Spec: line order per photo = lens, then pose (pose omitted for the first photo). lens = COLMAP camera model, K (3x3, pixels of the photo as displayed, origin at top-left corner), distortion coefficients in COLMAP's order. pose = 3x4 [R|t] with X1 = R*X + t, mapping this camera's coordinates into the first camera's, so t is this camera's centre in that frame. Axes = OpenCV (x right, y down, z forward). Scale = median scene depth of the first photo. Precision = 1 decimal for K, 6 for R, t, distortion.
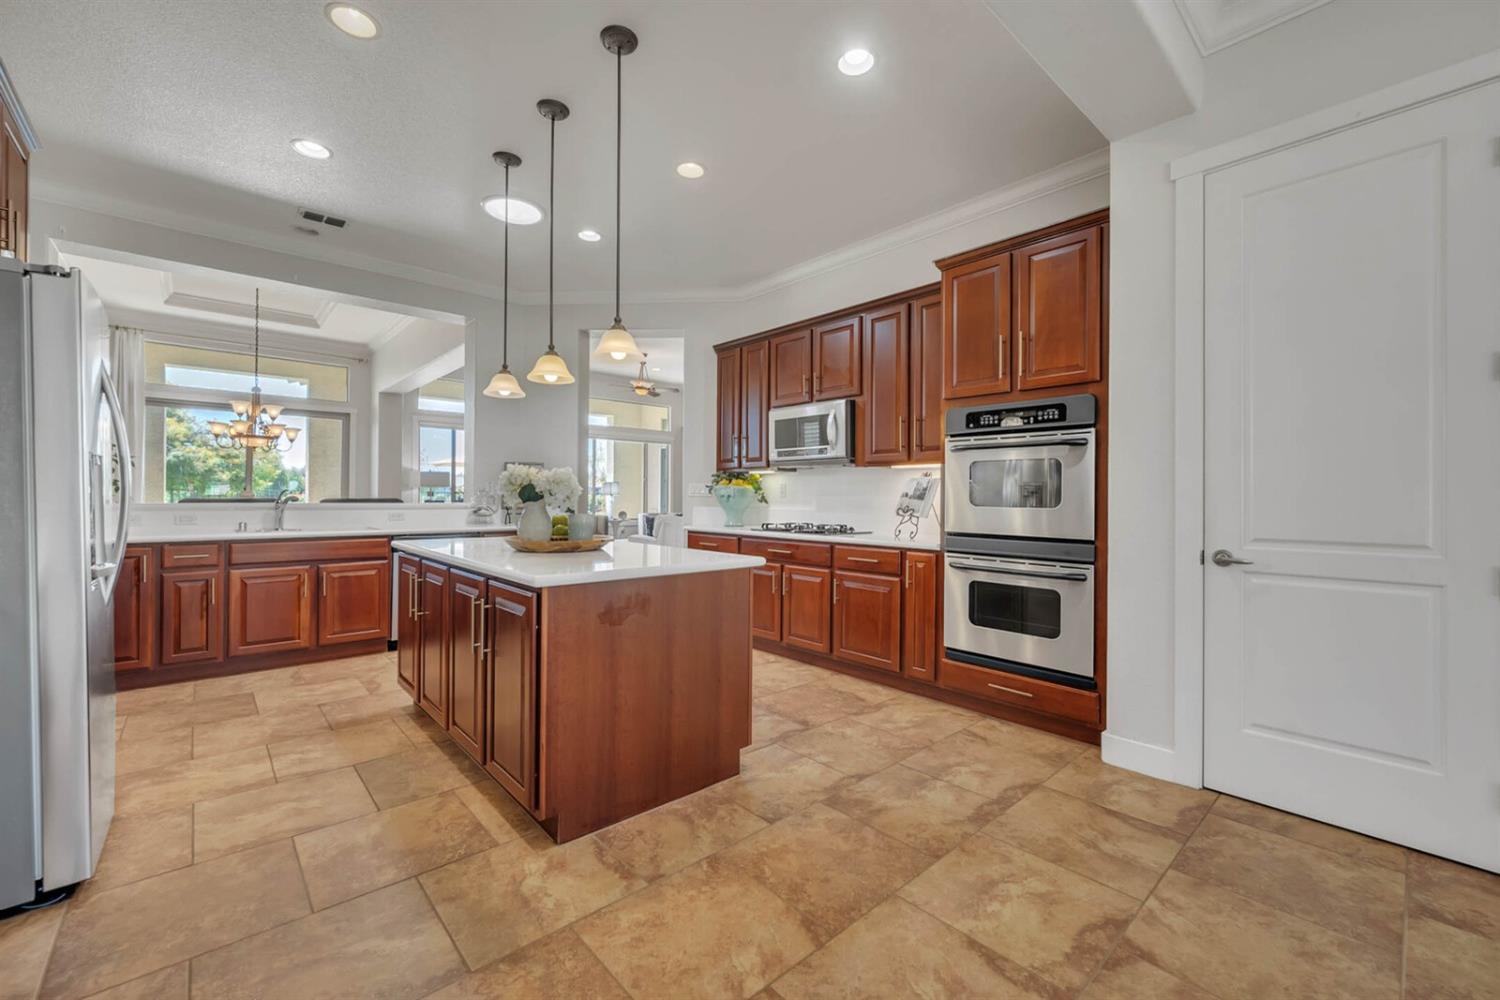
lens RADIAL K [[616.2, 0, 751.6], [0, 616.2, 505.4], [0, 0, 1]] dist [-0.000819, -0.000354]
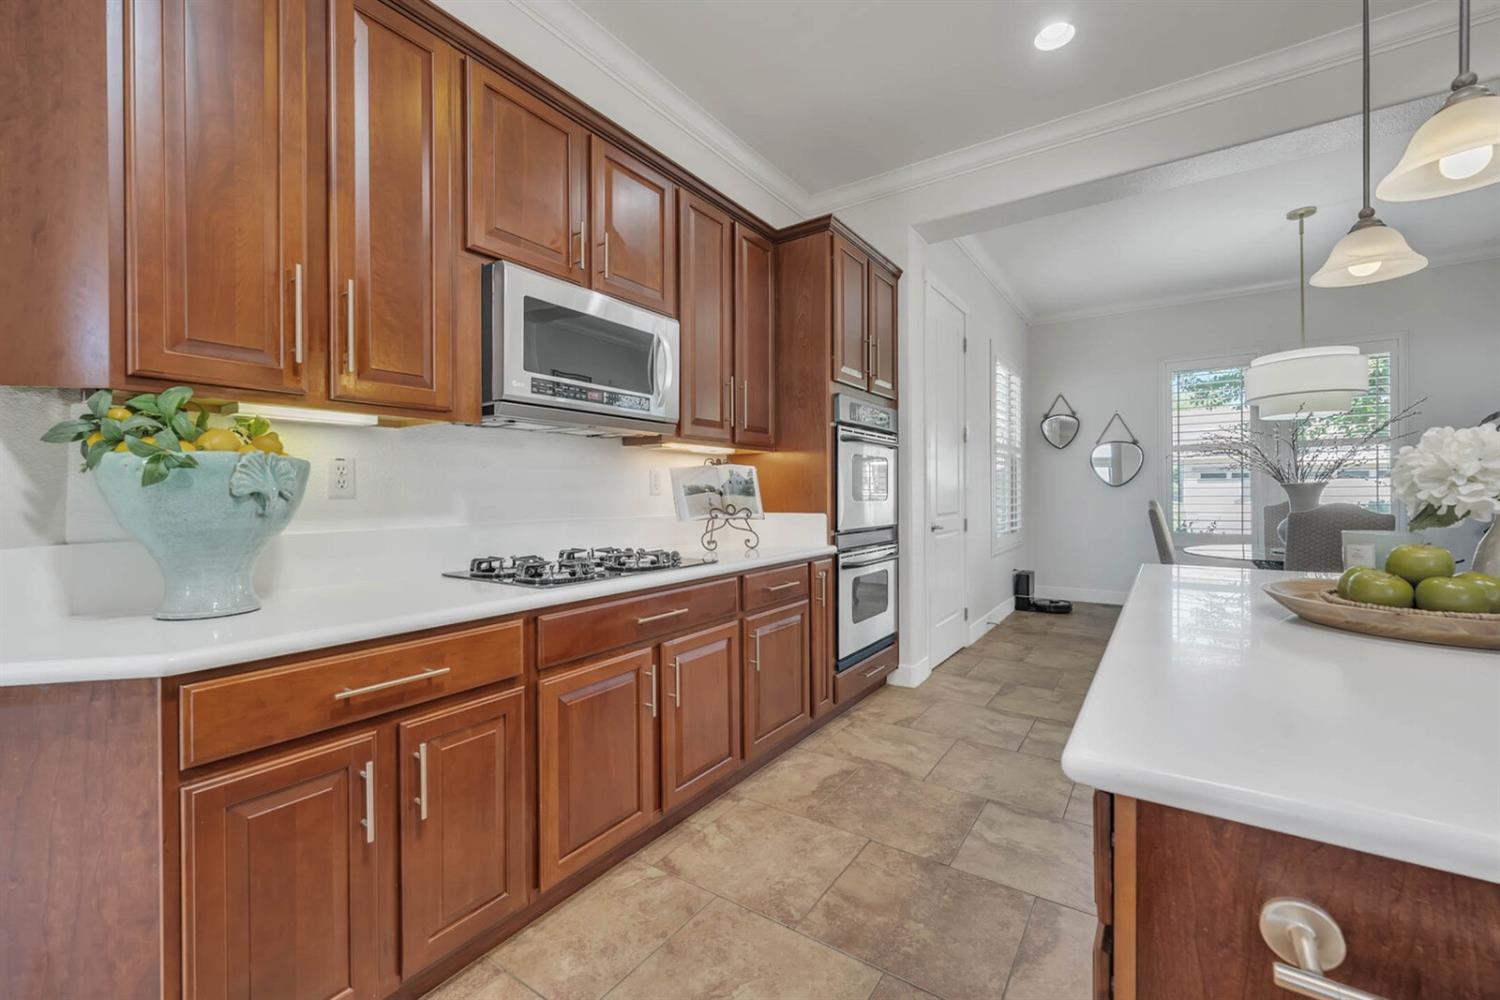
lens RADIAL K [[616.2, 0, 737.6], [0, 616.2, 528.9], [0, 0, 1]] dist [-0.000819, -0.000354]
pose [[-0.229651, -0.066382, 0.971007, -0.525868], [0.017255, 0.997237, 0.072256, -0.029043], [-0.973120, 0.033348, -0.227871, 1.400345]]
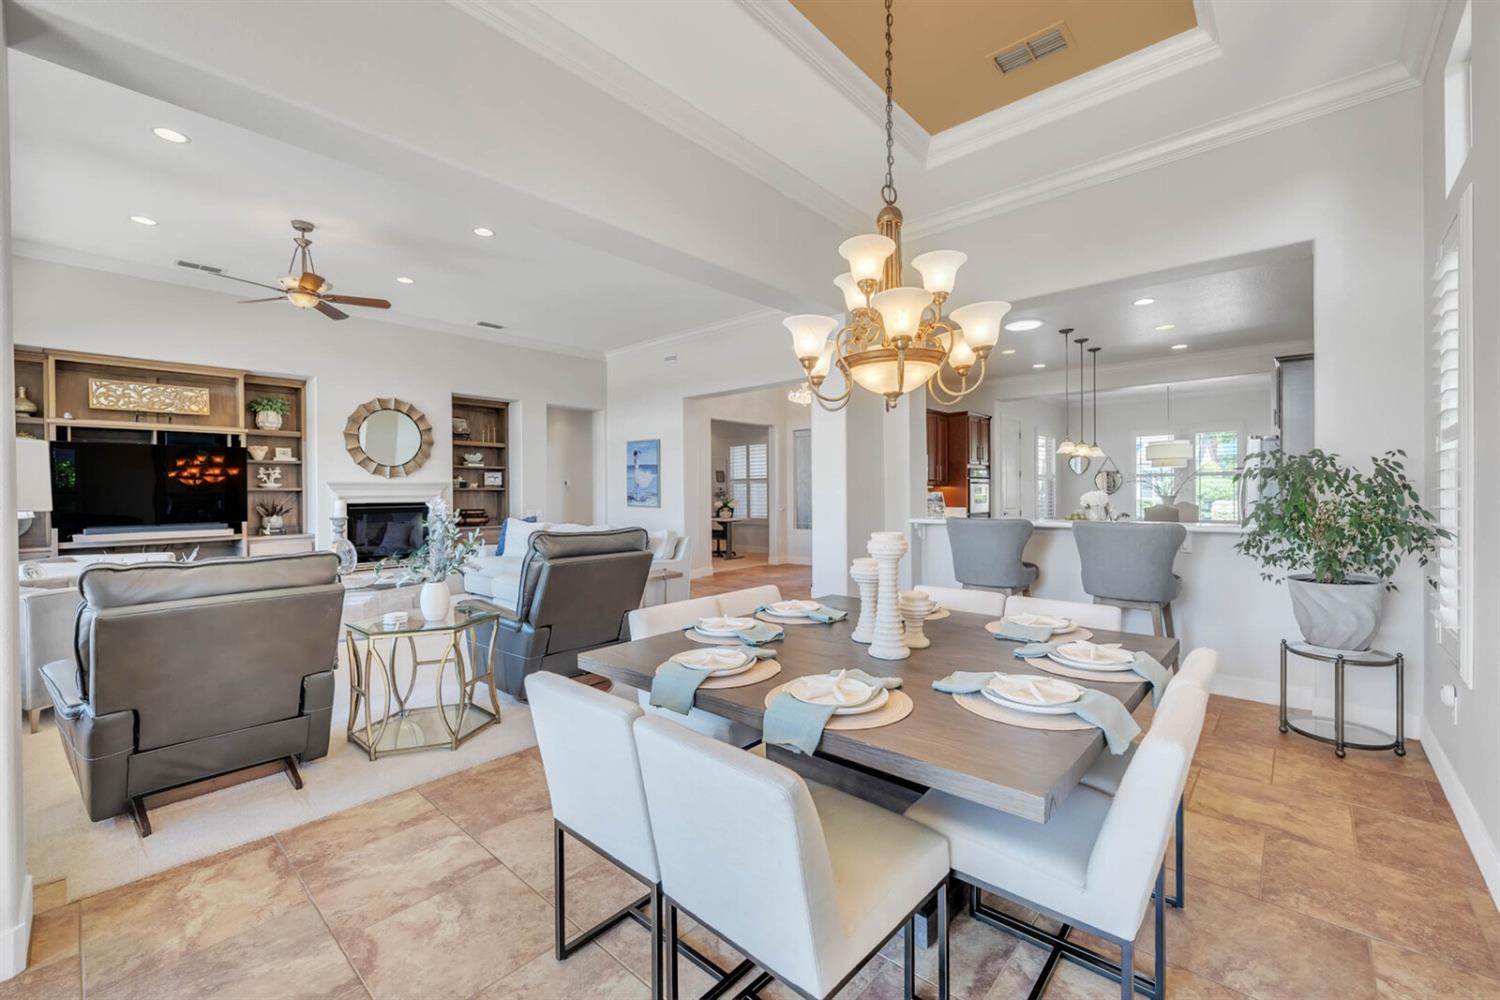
lens RADIAL K [[616.2, 0, 745.8], [0, 616.2, 498.3], [0, 0, 1]] dist [-0.000819, -0.000354]
pose [[-0.114870, -0.015901, 0.993253, -2.381881], [0.021258, 0.999604, 0.018461, -0.099384], [-0.993153, 0.023235, -0.114487, 2.405353]]
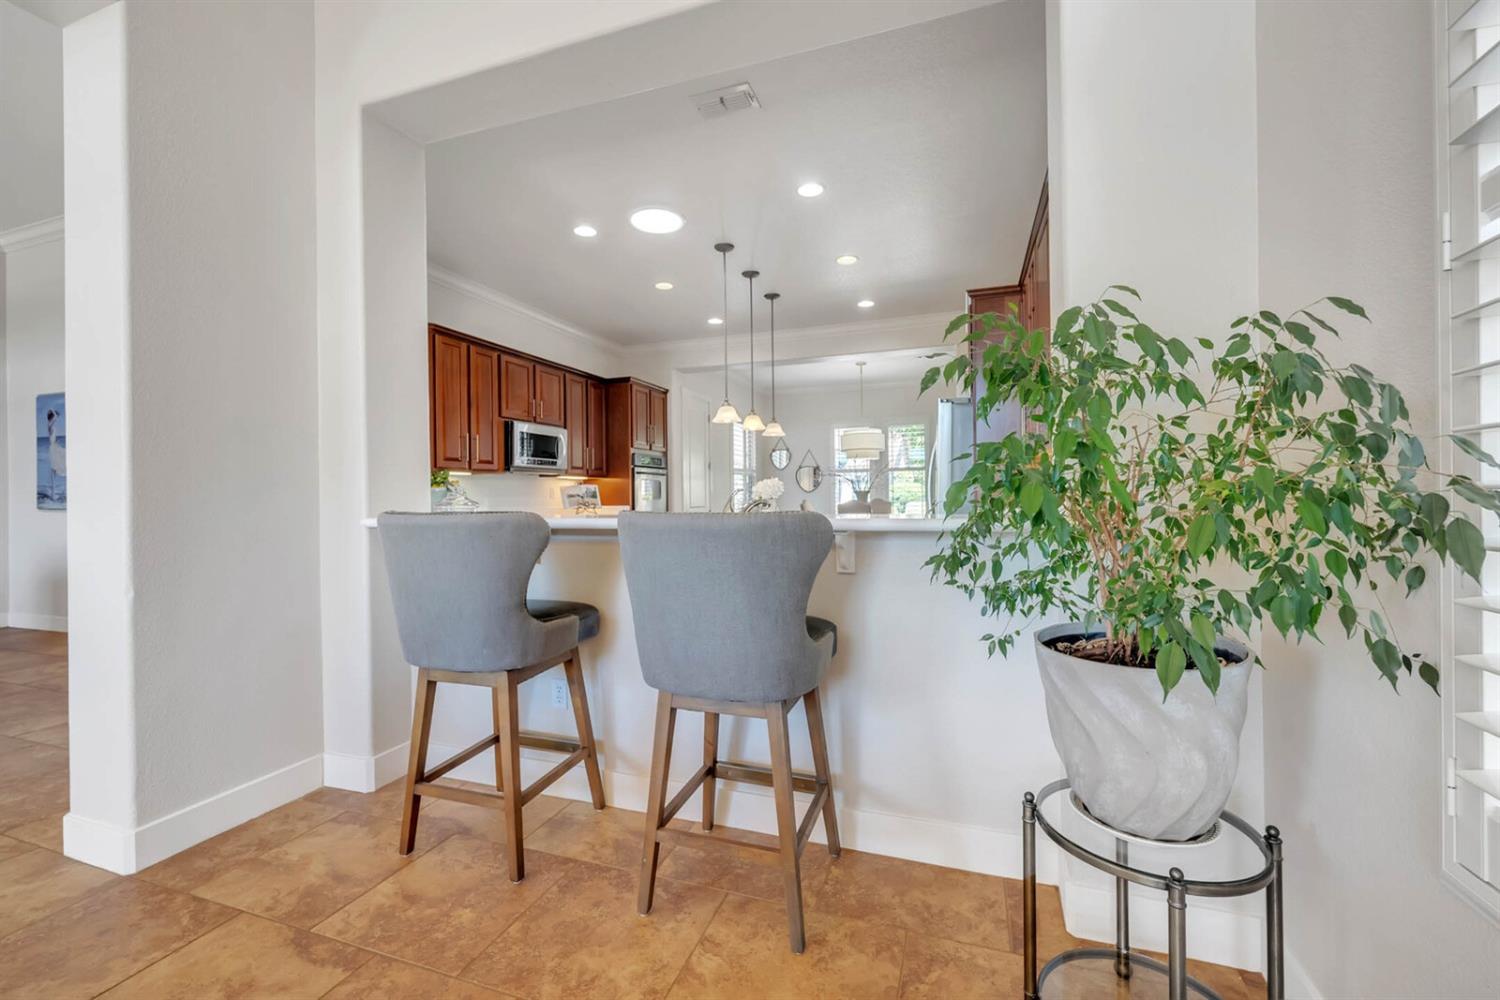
lens RADIAL K [[616.2, 0, 750.5], [0, 616.2, 495.9], [0, 0, 1]] dist [-0.000819, -0.000354]
pose [[-0.491782, 0.000688, 0.870718, -1.712575], [0.021066, 0.999716, 0.011108, -0.031794], [-0.870463, 0.023806, -0.491657, 1.739698]]
